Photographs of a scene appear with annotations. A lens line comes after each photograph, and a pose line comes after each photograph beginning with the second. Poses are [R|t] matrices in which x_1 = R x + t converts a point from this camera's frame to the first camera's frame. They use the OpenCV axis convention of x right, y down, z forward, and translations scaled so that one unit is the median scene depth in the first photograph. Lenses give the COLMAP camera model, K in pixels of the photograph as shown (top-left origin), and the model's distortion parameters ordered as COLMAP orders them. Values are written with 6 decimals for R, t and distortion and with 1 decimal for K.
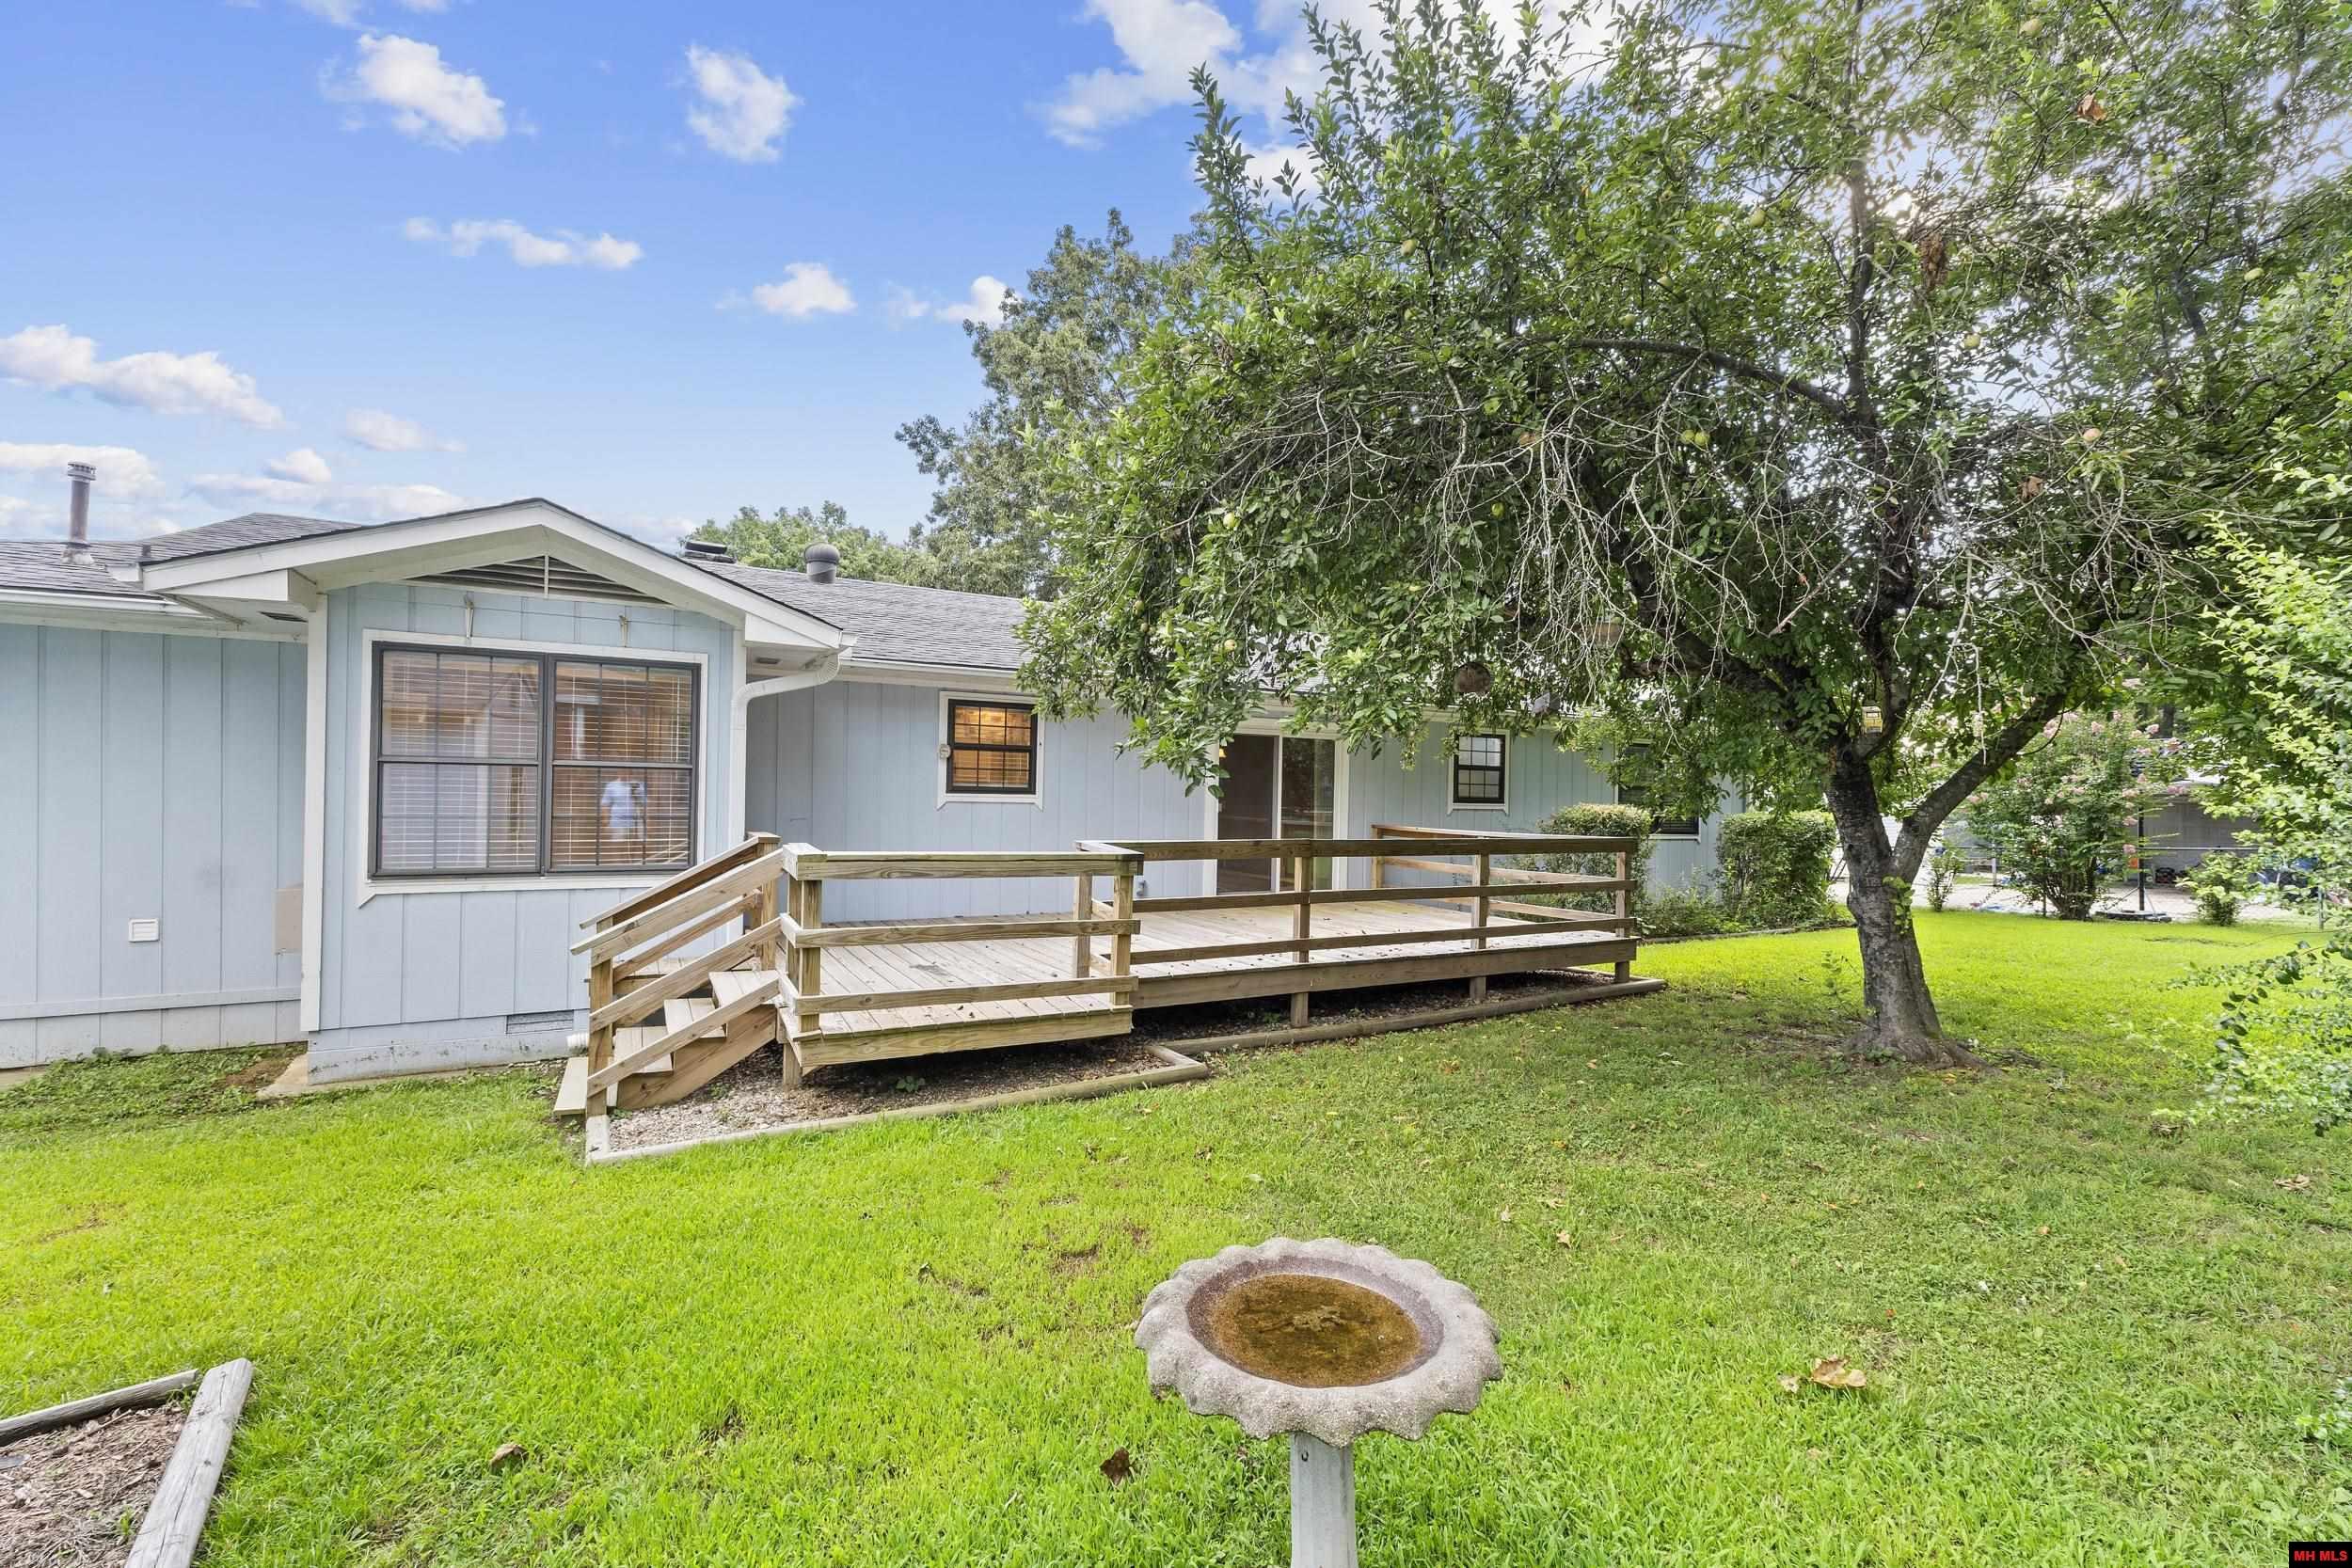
lens RADIAL K [[997.7, 0, 1175.2], [0, 997.7, 793.2], [0, 0, 1]] dist [0.004345, 0.000264]
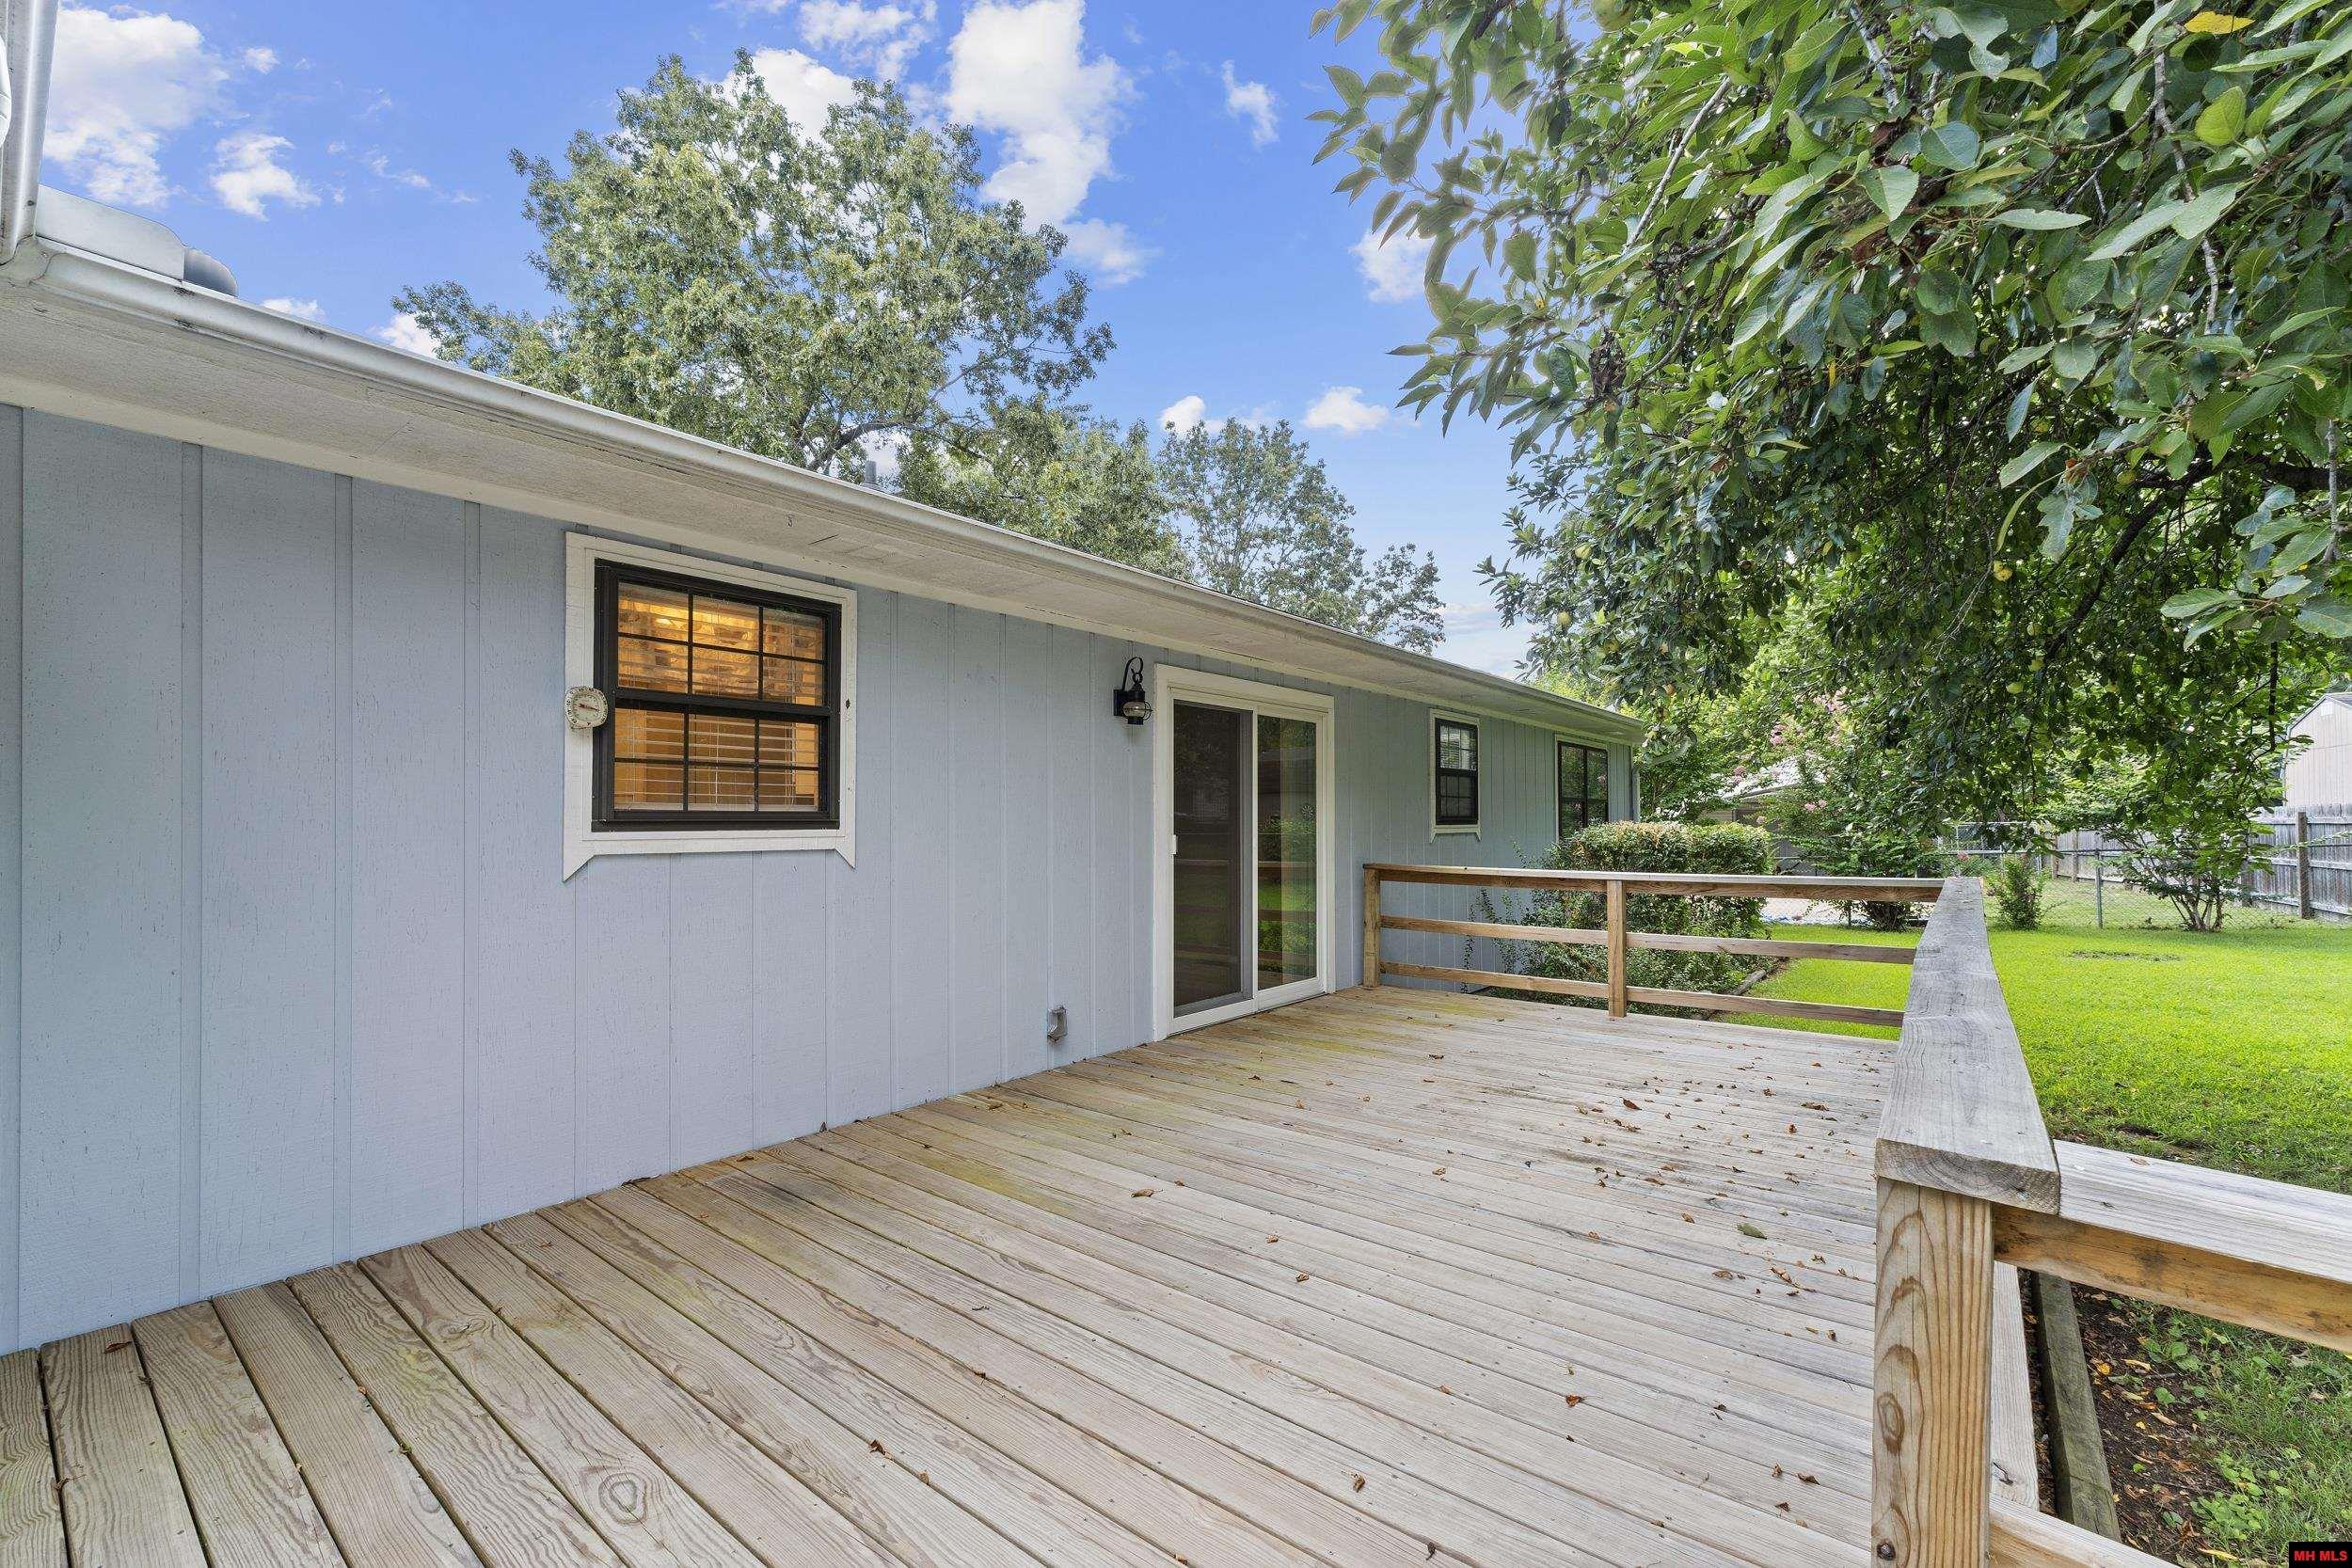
lens RADIAL K [[997.7, 0, 1178.3], [0, 997.7, 802.2], [0, 0, 1]] dist [0.004345, 0.000264]
pose [[0.925017, -0.014217, 0.379661, -0.141313], [0.019725, 0.999749, -0.010621, -0.001949], [-0.379414, 0.017313, 0.925065, 0.494784]]
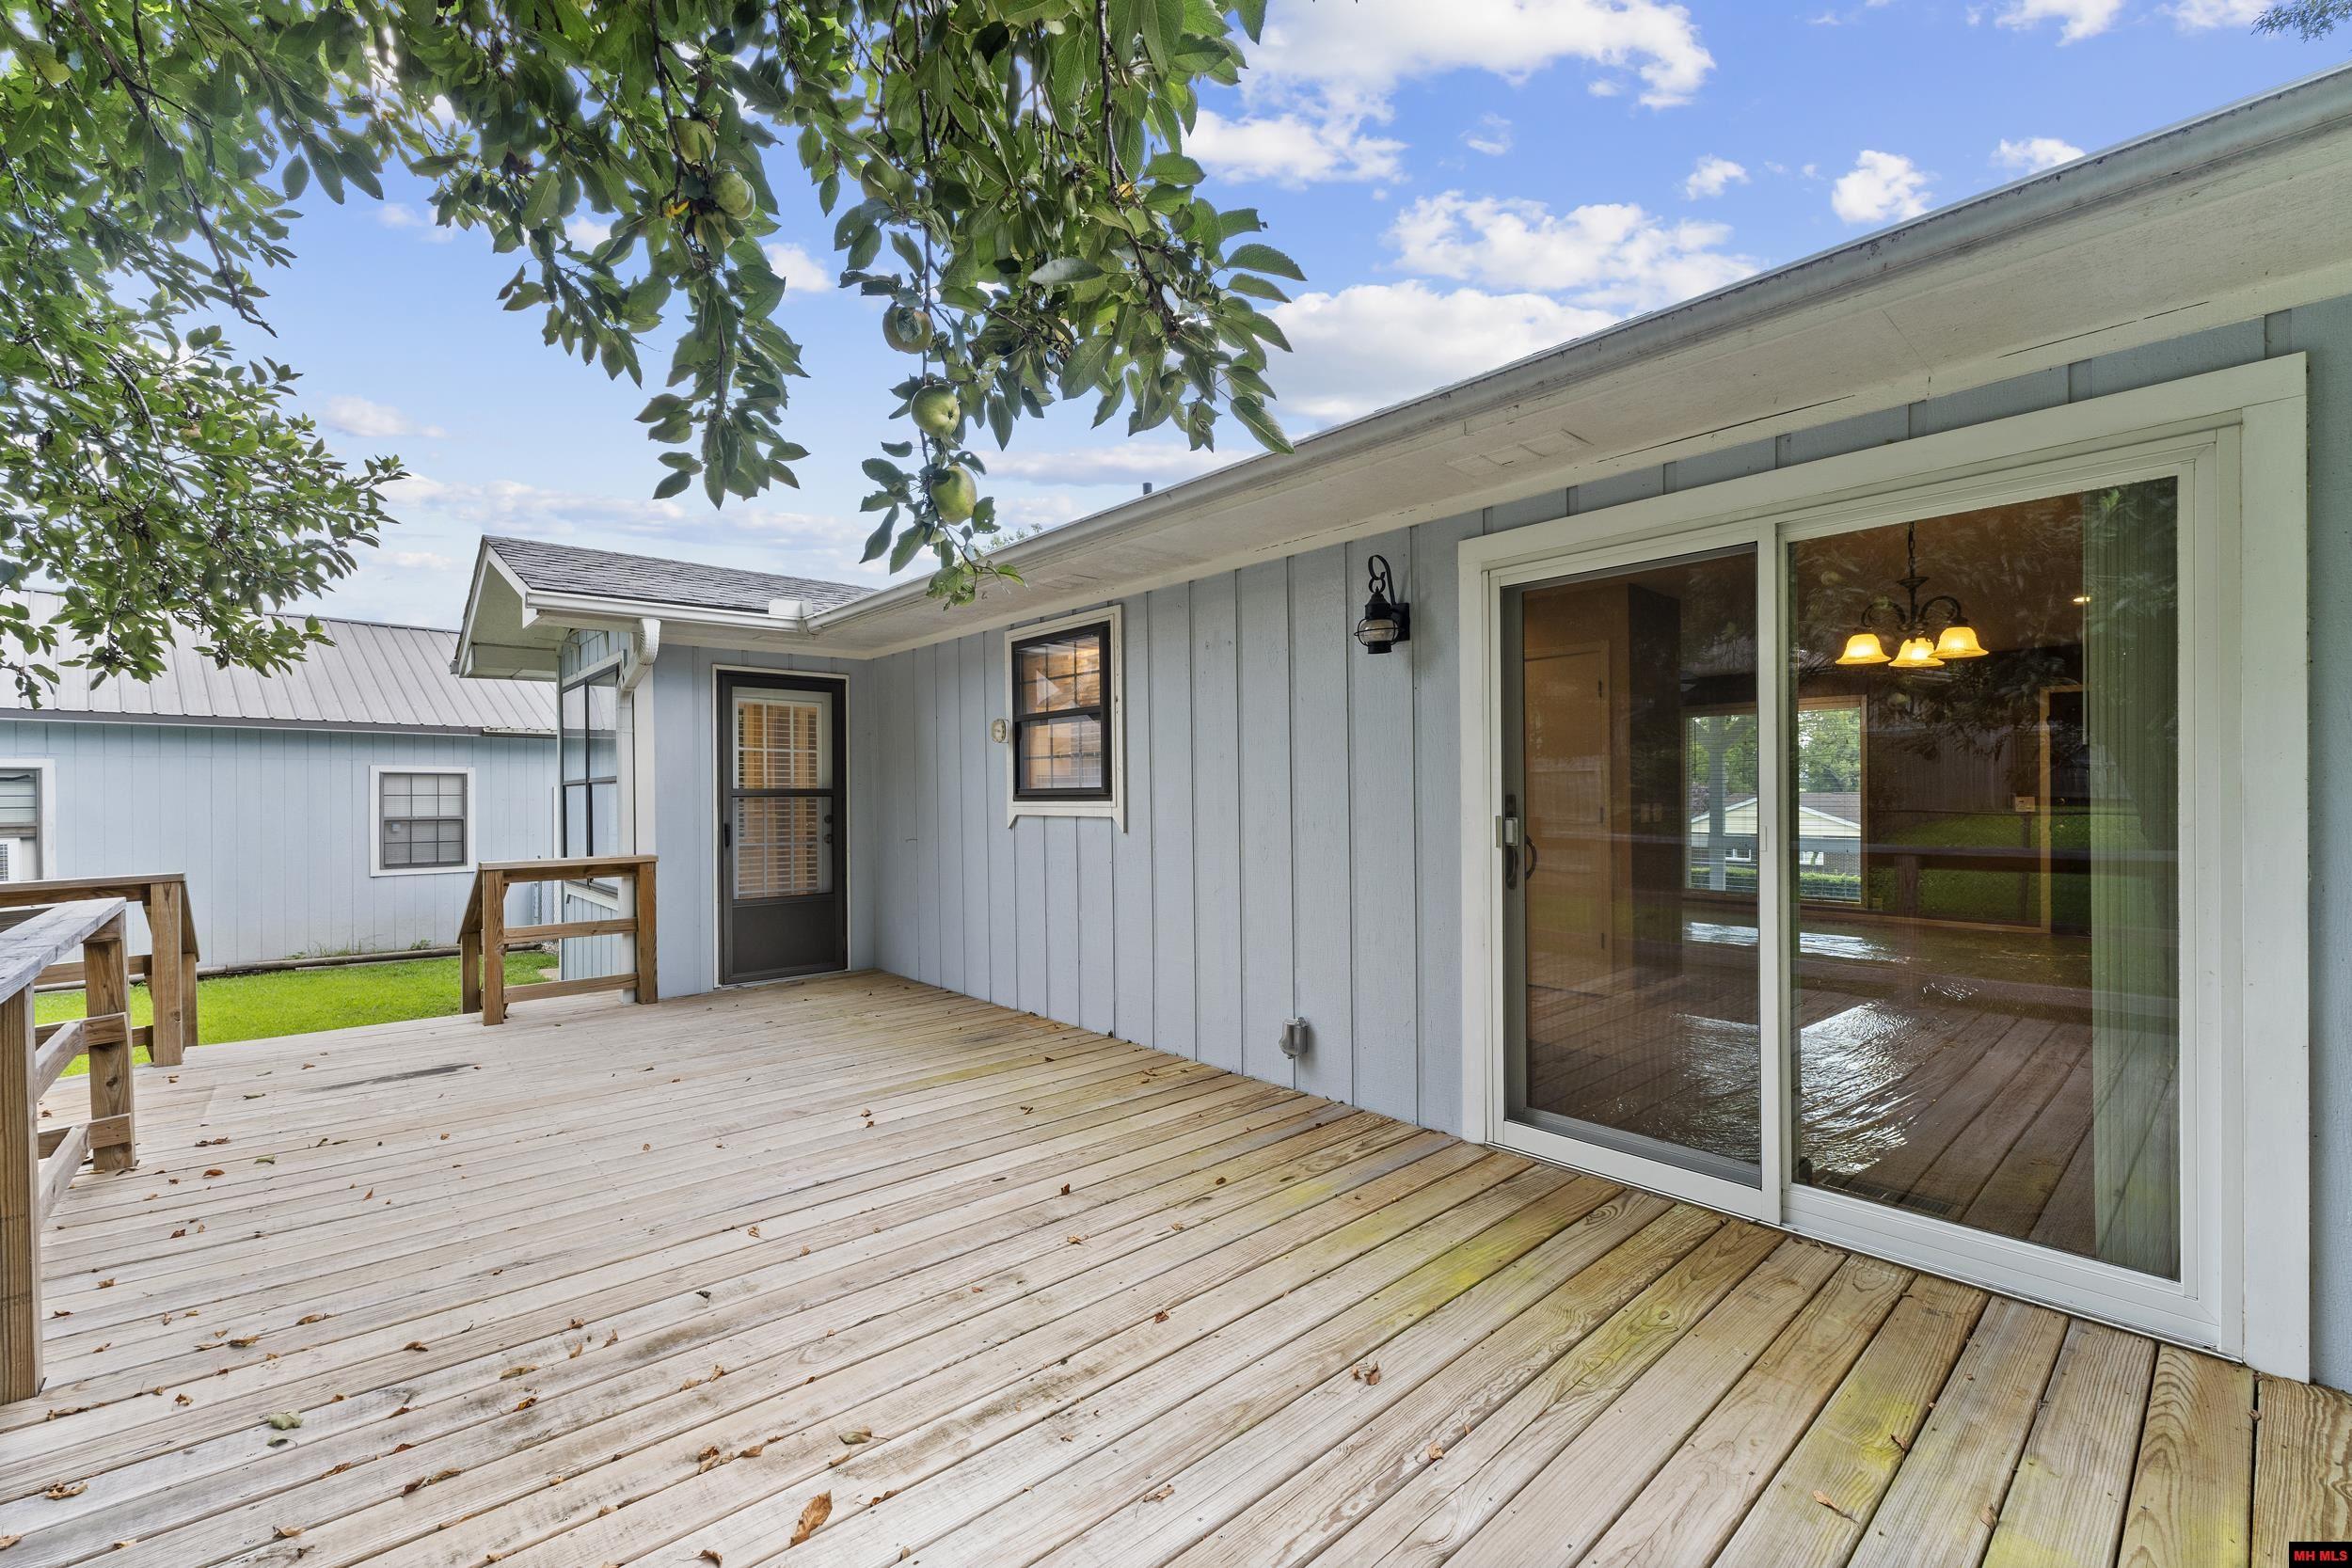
lens RADIAL K [[997.7, 0, 1190.2], [0, 997.7, 788.2], [0, 0, 1]] dist [0.004345, 0.000264]
pose [[0.226065, -0.024391, -0.973807, 0.298094], [0.014987, 0.999655, -0.021560, 0.005888], [0.973997, -0.009721, 0.226353, 0.787470]]
